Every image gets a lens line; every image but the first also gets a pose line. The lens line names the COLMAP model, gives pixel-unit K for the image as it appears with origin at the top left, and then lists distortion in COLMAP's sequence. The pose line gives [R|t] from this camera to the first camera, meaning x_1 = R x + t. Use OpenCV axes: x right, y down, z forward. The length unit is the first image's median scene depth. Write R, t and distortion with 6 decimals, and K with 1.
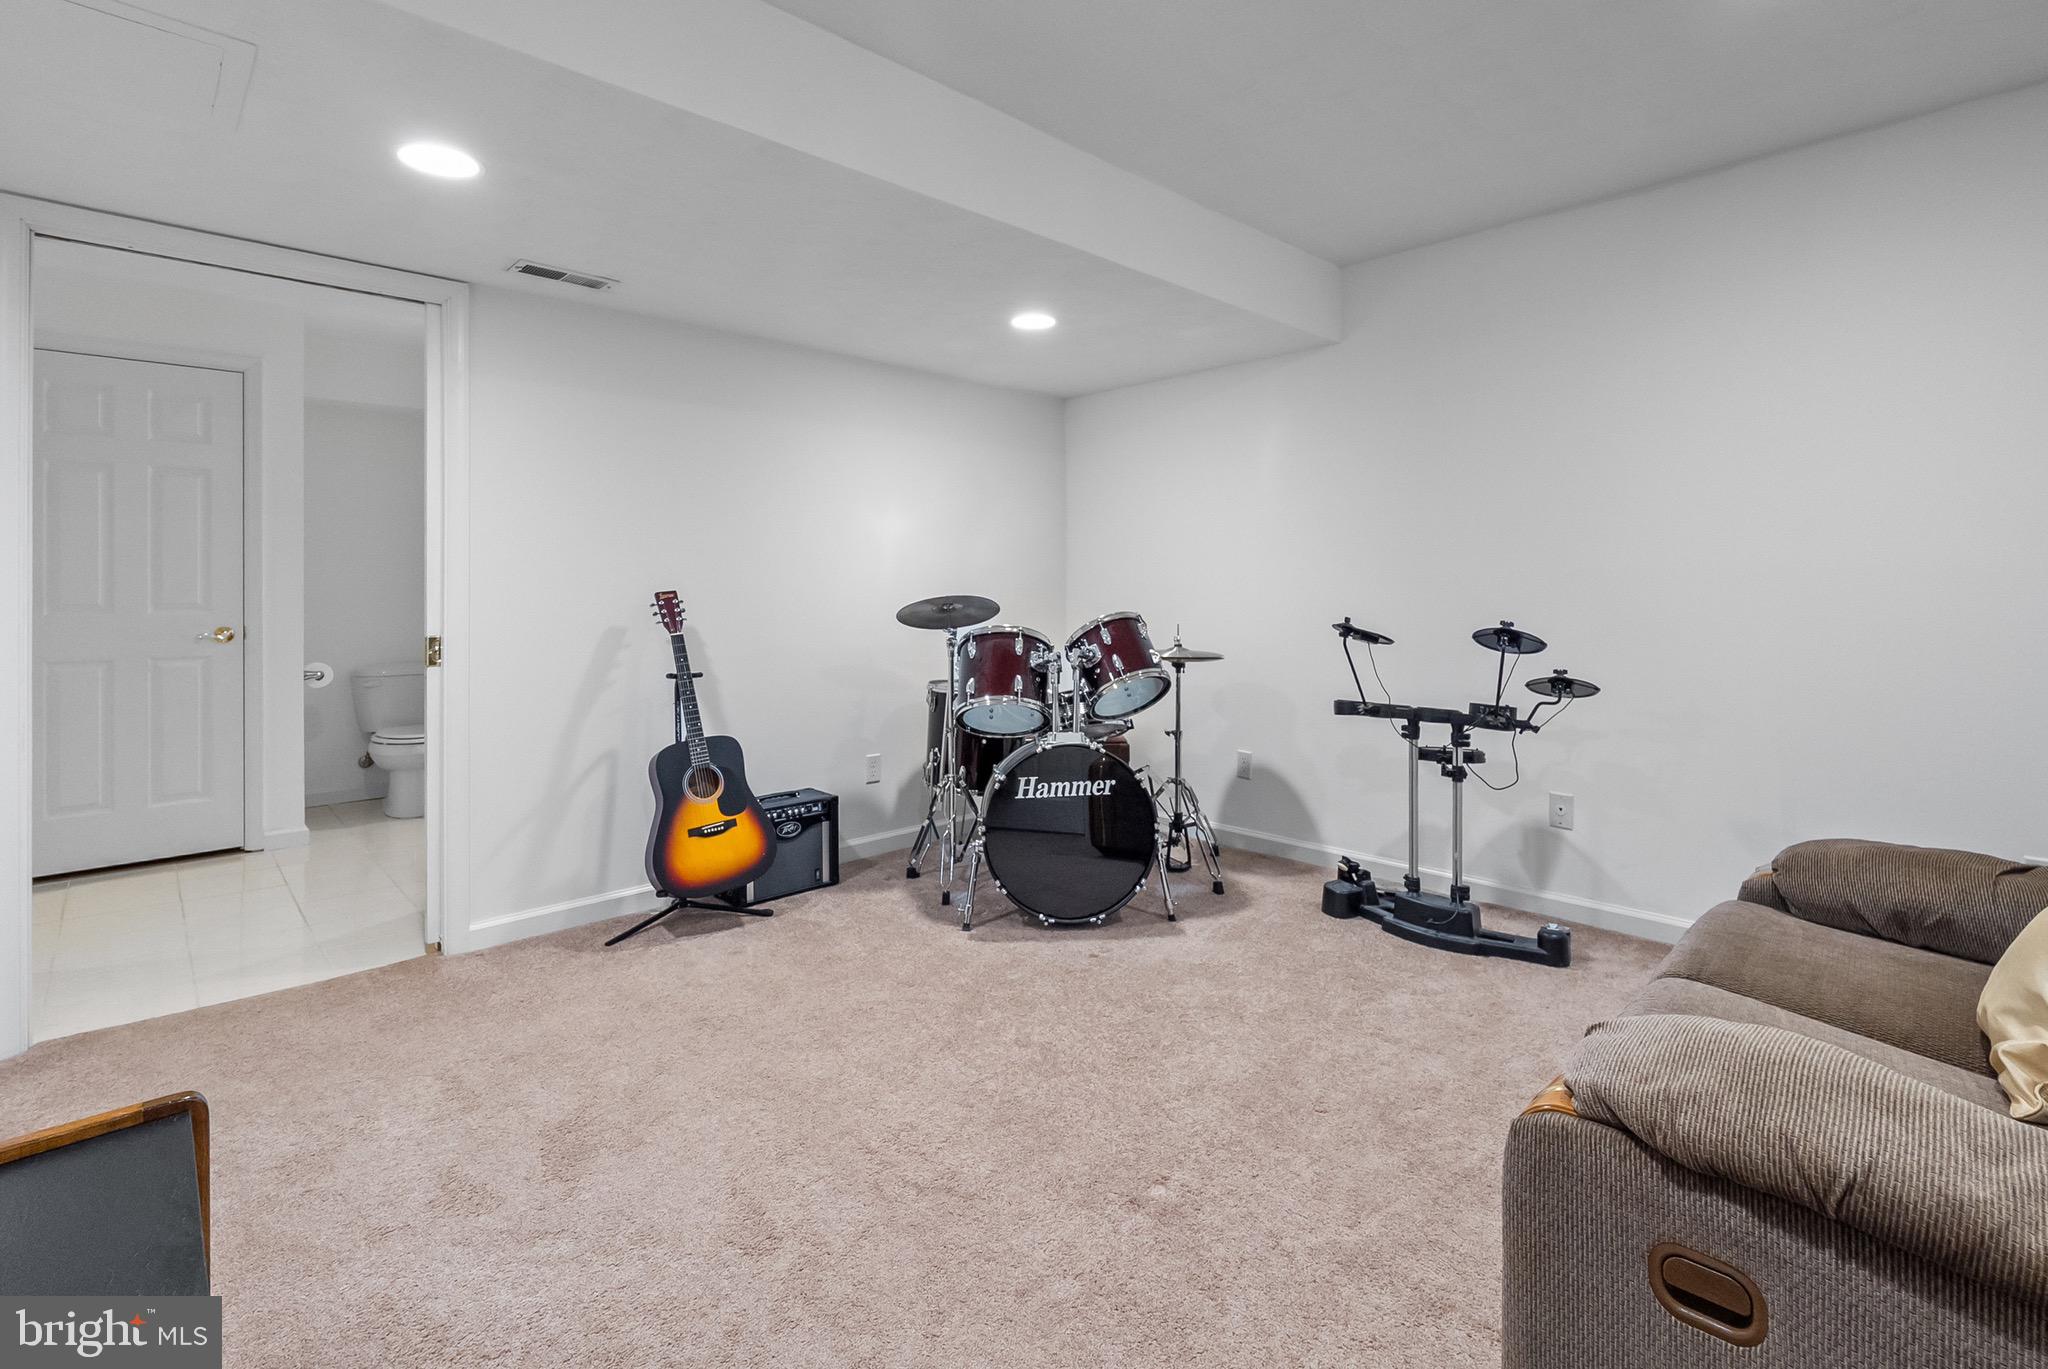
lens RADIAL K [[949.6, 0, 1023.4], [0, 949.6, 606.1], [0, 0, 1]] dist [0.003207, 0.000315]
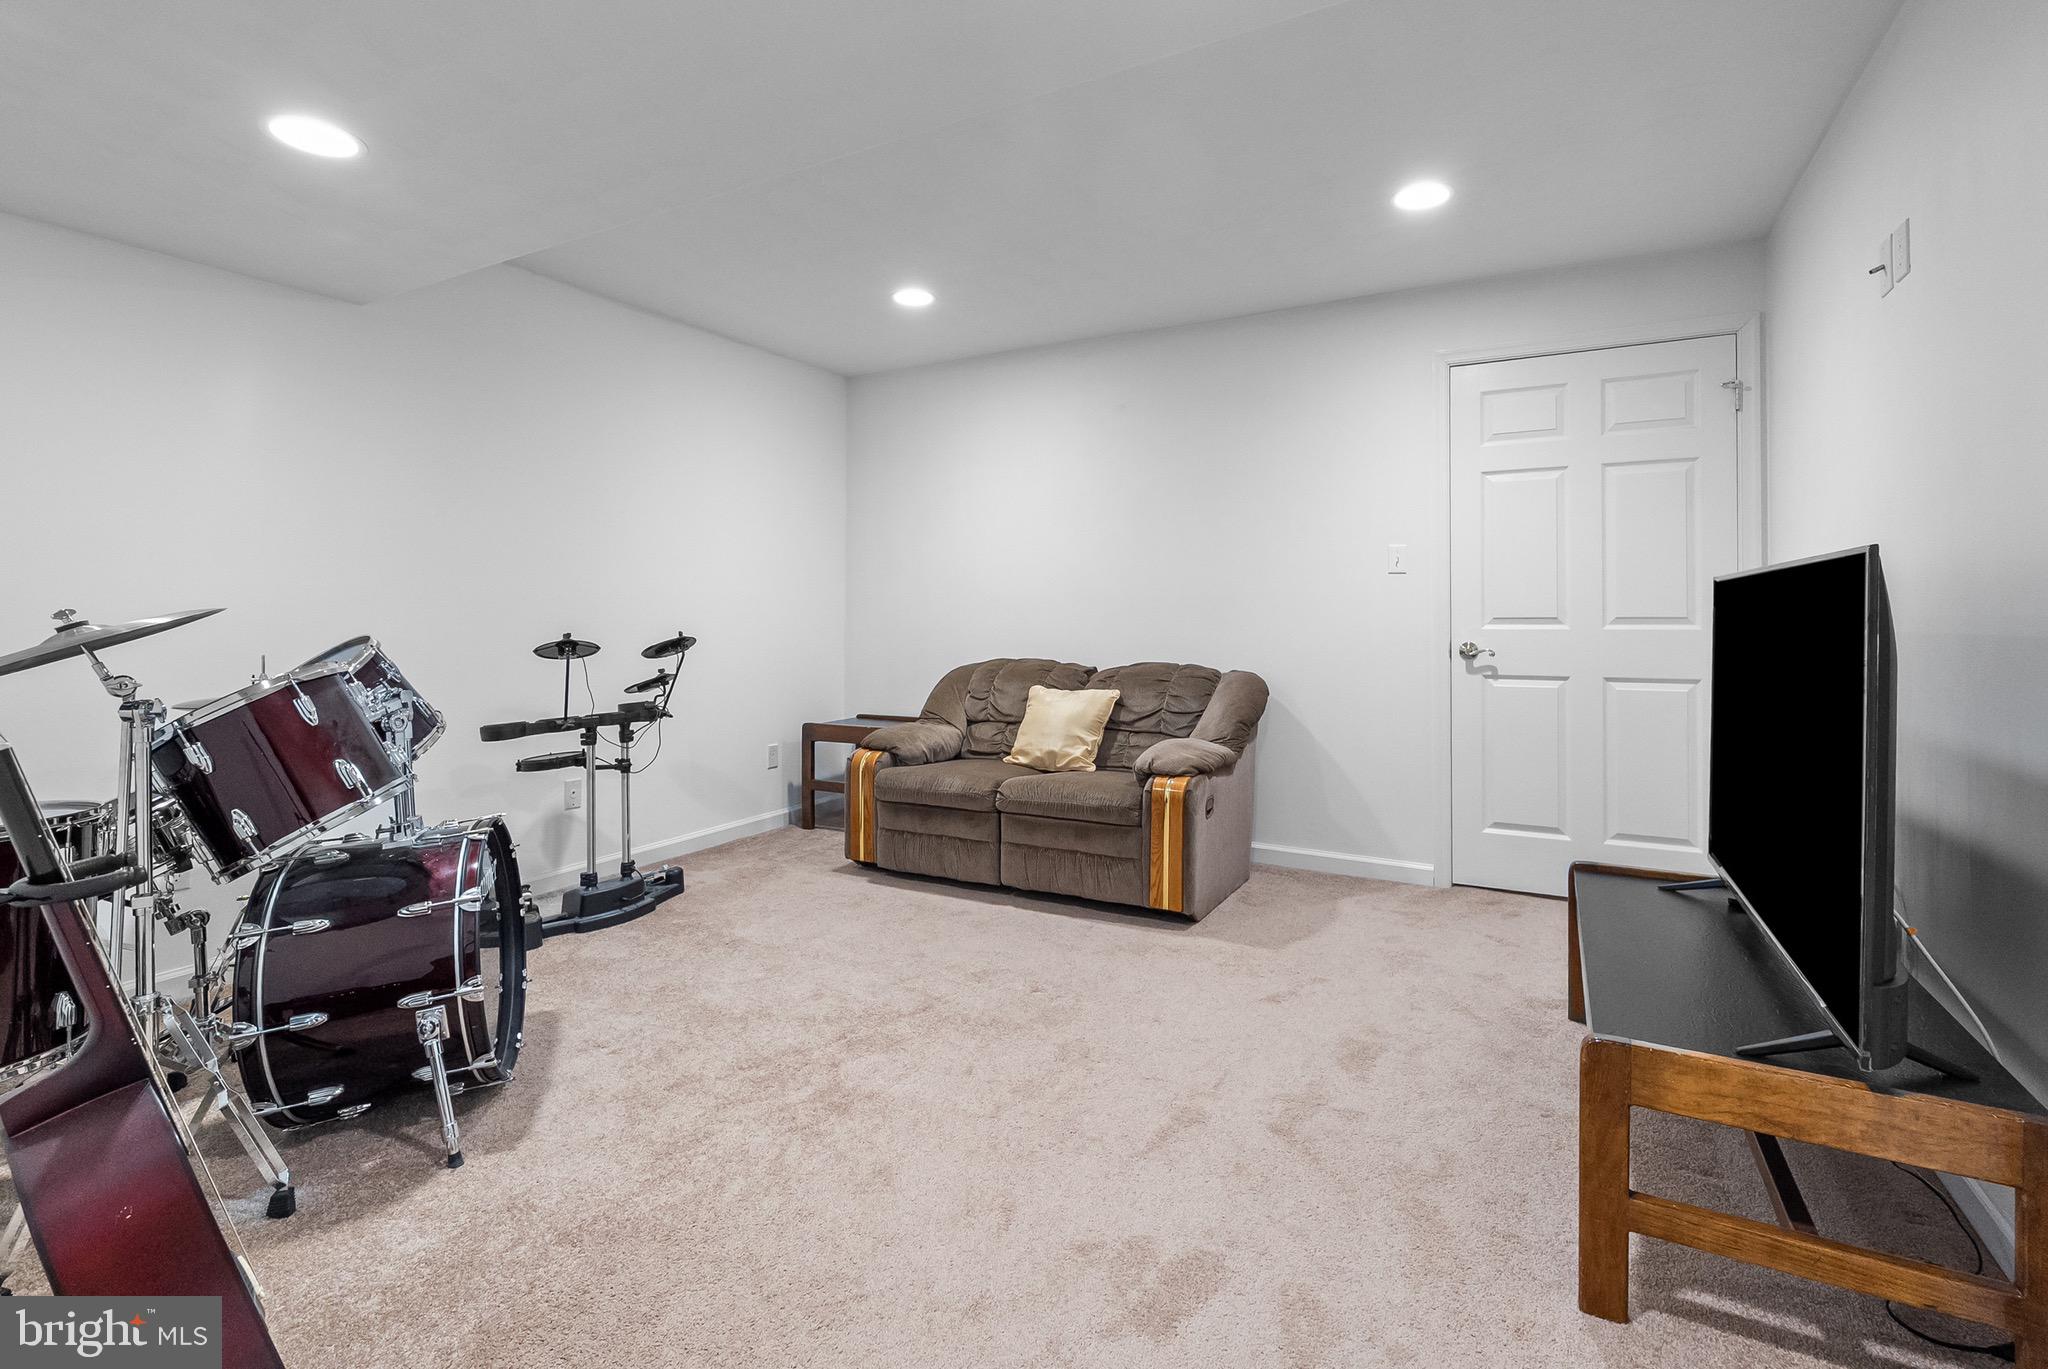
lens RADIAL K [[936.3, 0, 1018.5], [0, 936.3, 632.7], [0, 0, 1]] dist [0.000896, 0.000076]
pose [[-0.301170, -0.010327, 0.953515, -0.878991], [0.008127, 0.999877, 0.013396, 0.003721], [-0.953536, 0.011784, -0.301049, 1.010877]]
